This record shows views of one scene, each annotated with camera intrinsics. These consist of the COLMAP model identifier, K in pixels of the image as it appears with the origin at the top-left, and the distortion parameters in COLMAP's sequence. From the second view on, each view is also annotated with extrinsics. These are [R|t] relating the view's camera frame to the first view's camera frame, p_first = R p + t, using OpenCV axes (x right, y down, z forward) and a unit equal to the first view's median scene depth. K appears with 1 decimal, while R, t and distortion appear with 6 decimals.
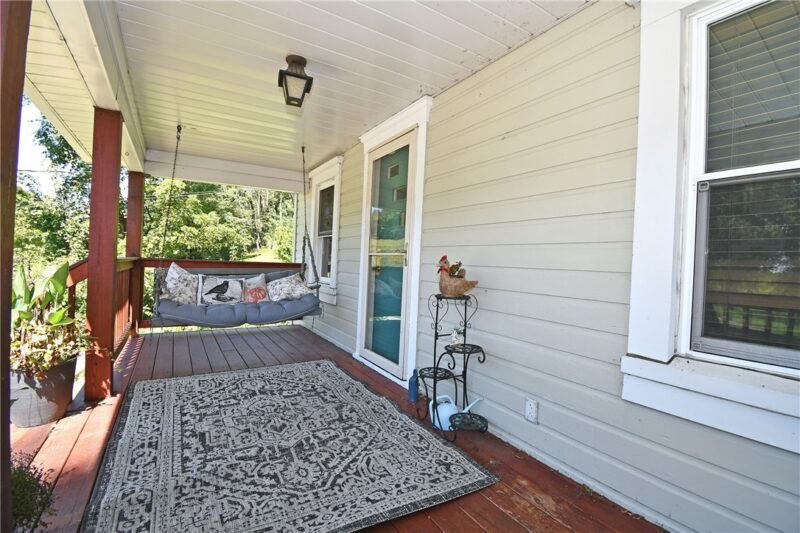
lens RADIAL K [[355.5, 0, 404.4], [0, 355.5, 265.0], [0, 0, 1]] dist [-0.001178, -0.000263]
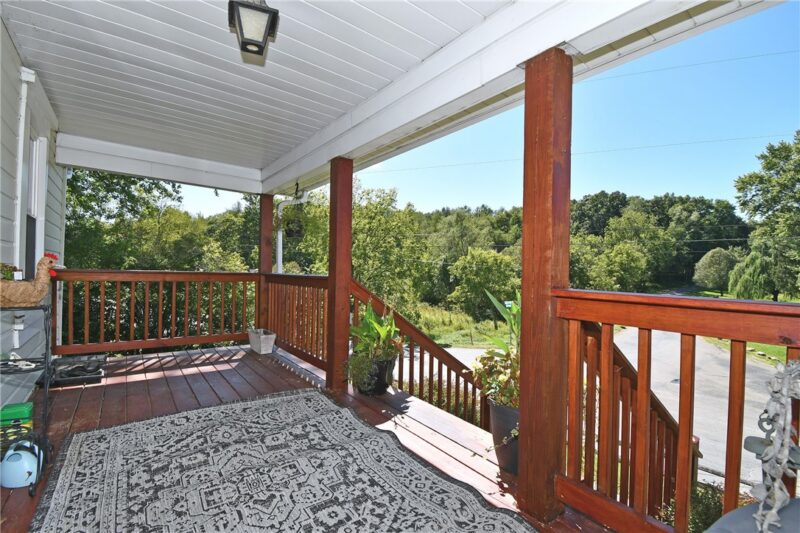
lens RADIAL K [[357.2, 0, 400.0], [0, 357.2, 266.5], [0, 0, 1]] dist [-0.000620, -0.000131]
pose [[-0.995802, -0.061135, -0.068125, -0.616955], [-0.061043, 0.998129, -0.003425, -0.048310], [0.068207, 0.000748, -0.997671, 1.833226]]
